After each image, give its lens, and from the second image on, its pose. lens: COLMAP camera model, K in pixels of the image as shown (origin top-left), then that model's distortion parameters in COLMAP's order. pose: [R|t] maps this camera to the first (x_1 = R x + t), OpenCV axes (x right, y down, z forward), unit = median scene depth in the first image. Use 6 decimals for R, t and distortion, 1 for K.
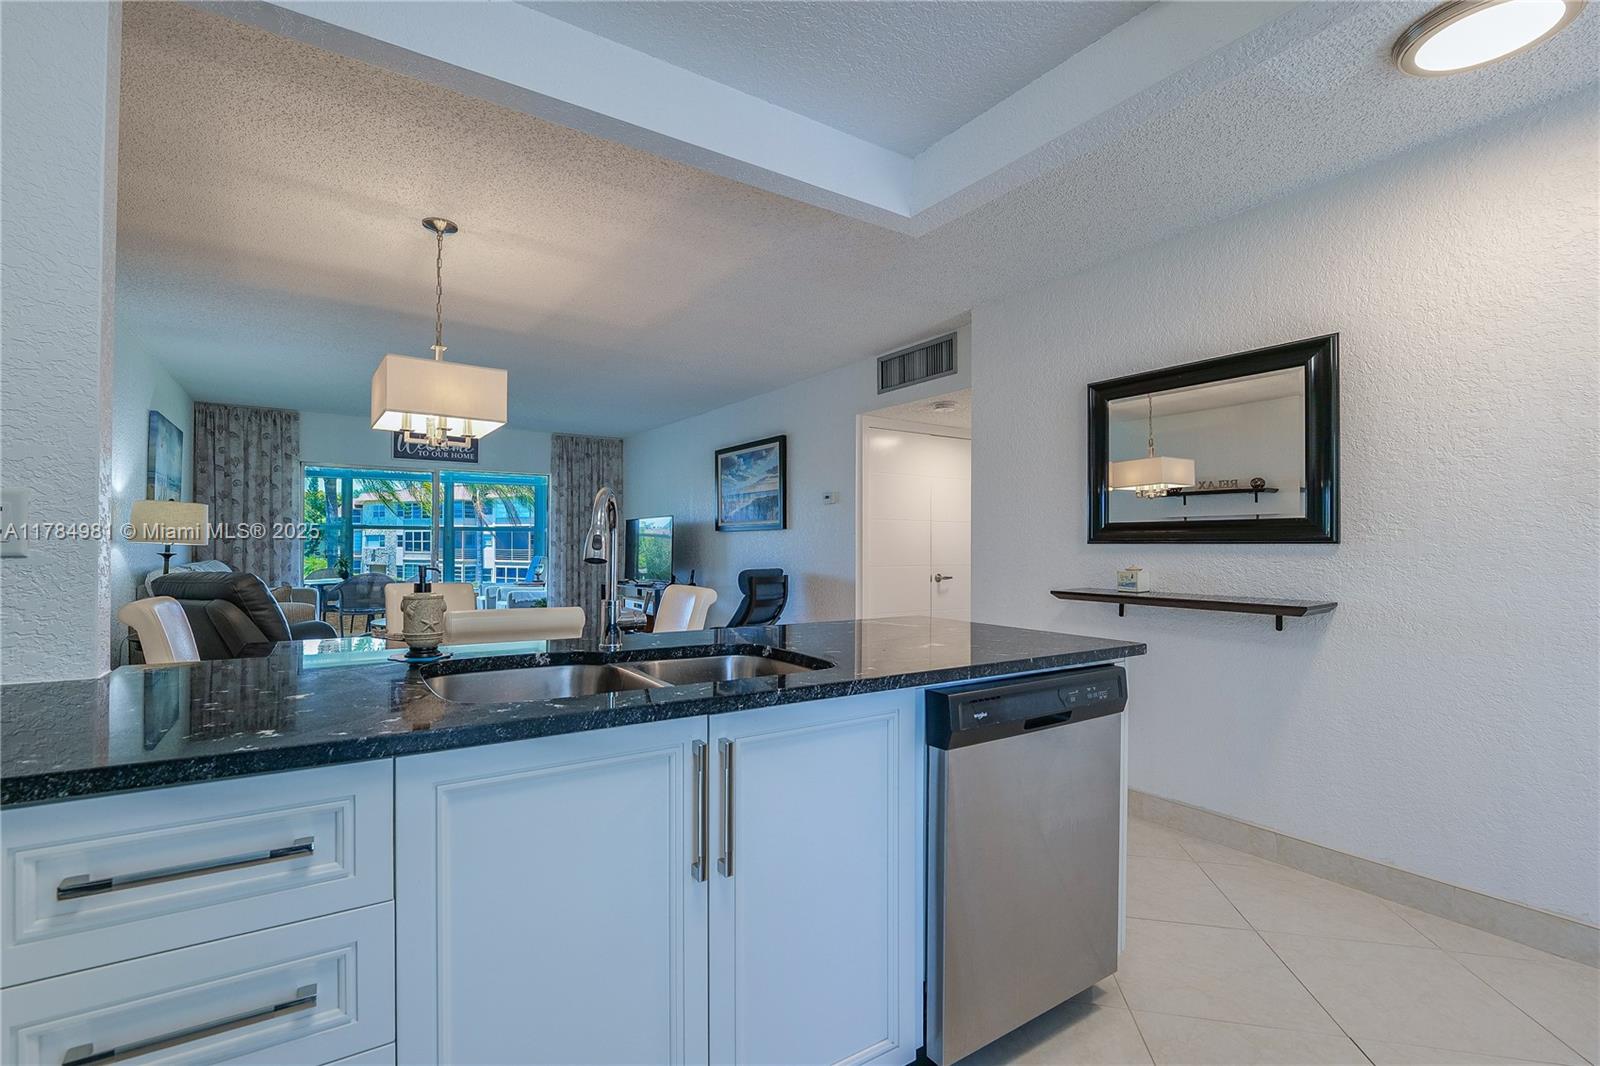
lens RADIAL K [[688.3, 0, 714.1], [0, 688.3, 539.1], [0, 0, 1]] dist [-0.053156, 0.000114]
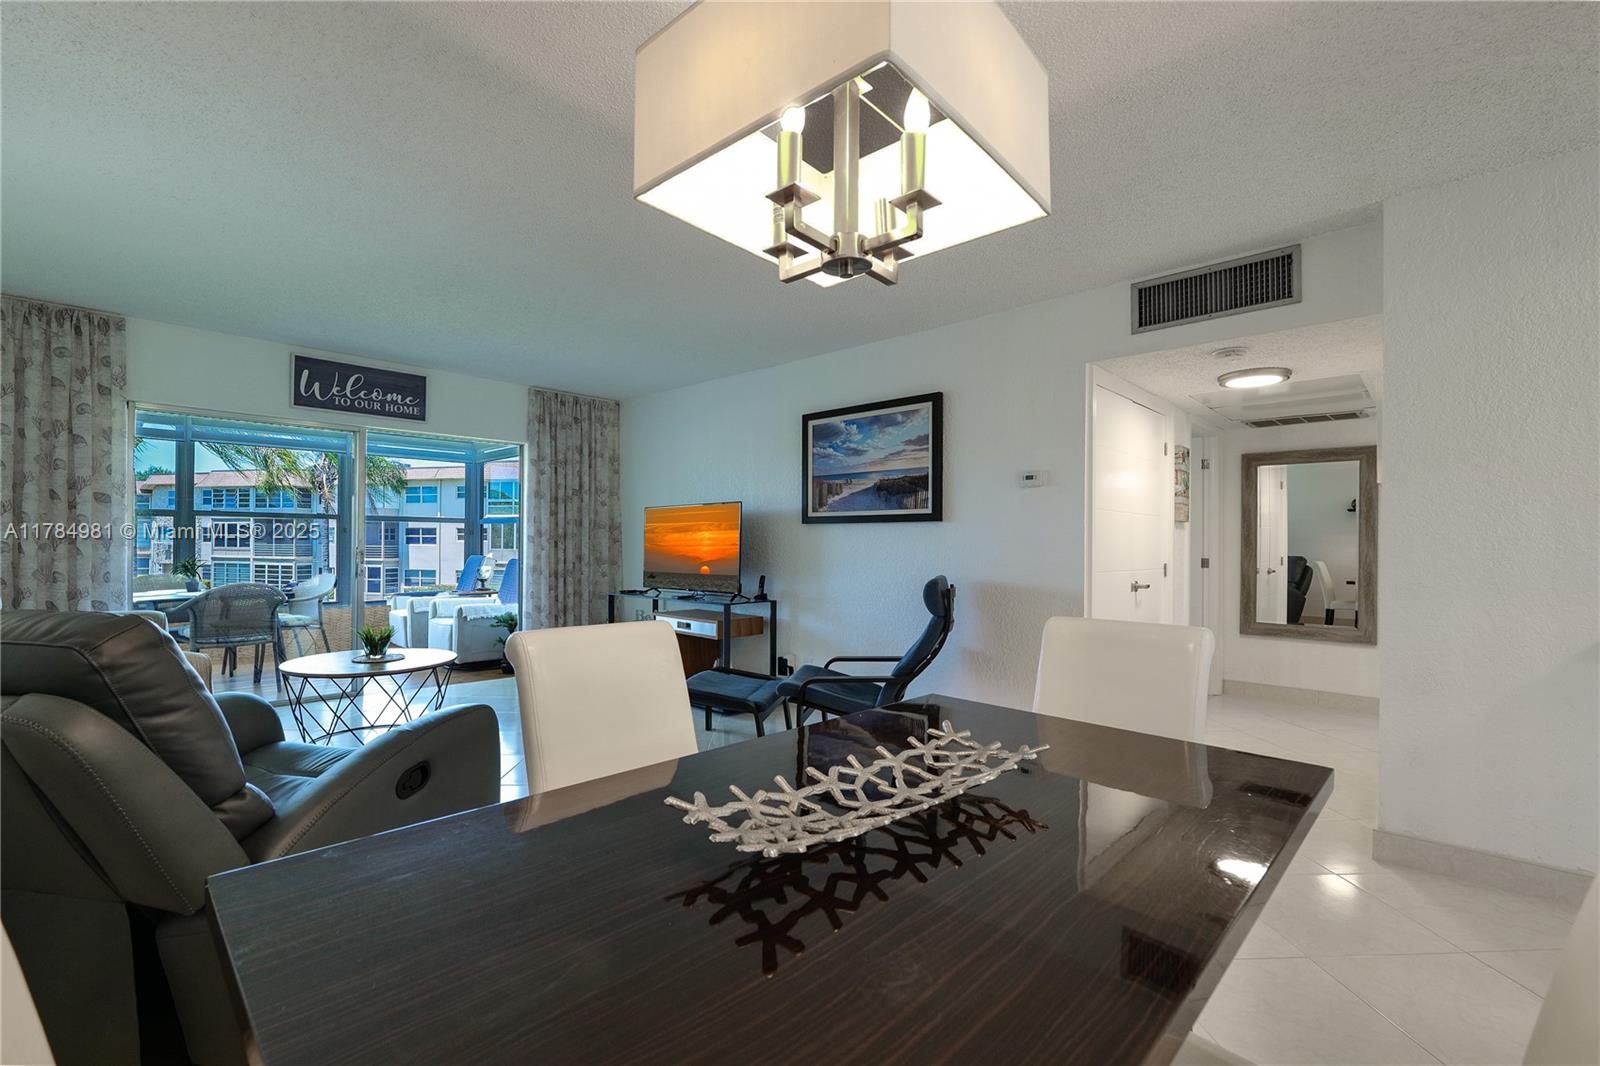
lens RADIAL K [[690.1, 0, 740.1], [0, 690.1, 542.5], [0, 0, 1]] dist [-0.026696, 0.000019]
pose [[0.968775, 0.004994, 0.247893, -0.239585], [-0.007308, 0.999938, 0.008415, 0.002781], [-0.247835, -0.009964, 0.968751, 0.289044]]
